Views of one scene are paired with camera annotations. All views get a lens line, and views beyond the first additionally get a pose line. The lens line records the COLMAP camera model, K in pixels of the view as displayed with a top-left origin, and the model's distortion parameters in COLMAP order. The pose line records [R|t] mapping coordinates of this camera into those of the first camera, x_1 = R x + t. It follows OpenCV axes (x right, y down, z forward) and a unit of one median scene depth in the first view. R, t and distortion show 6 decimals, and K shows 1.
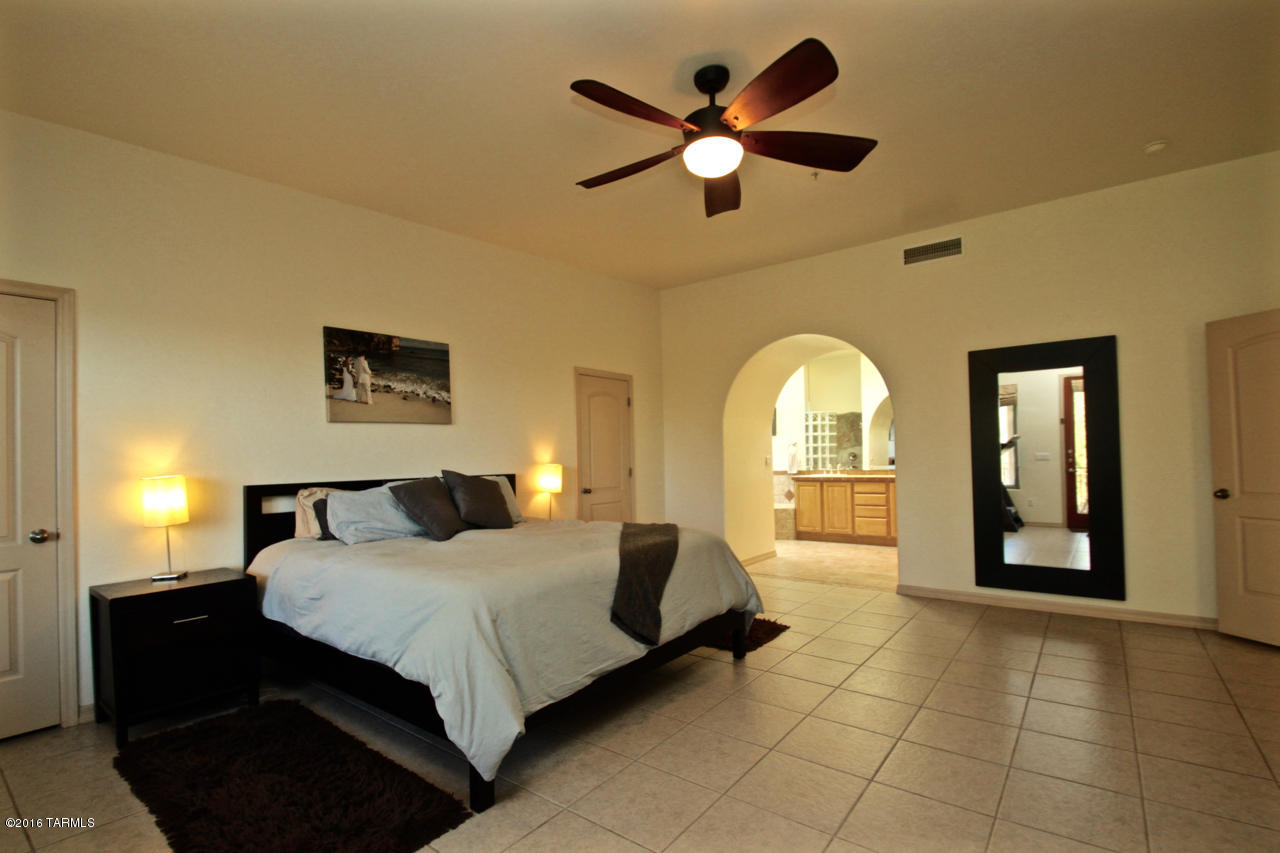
lens RADIAL K [[597.3, 0, 637.3], [0, 597.3, 433.7], [0, 0, 1]] dist [-0.003041, -0.000856]
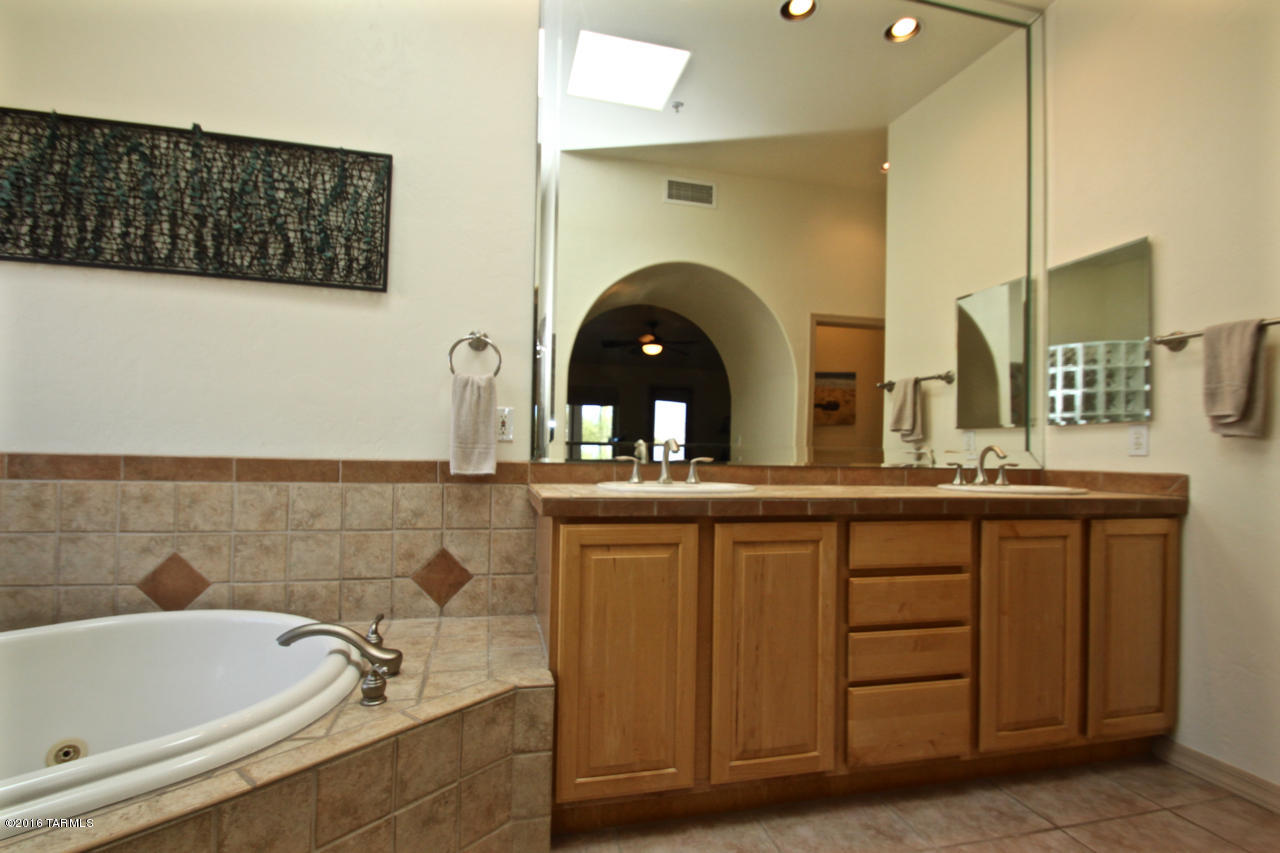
lens RADIAL K [[597.3, 0, 639.6], [0, 597.3, 429.8], [0, 0, 1]] dist [-0.003041, -0.000856]
pose [[0.627610, 0.062406, 0.776023, 0.144780], [-0.064200, 0.997536, -0.028297, 0.058435], [-0.775876, -0.032061, 0.630070, 0.906339]]
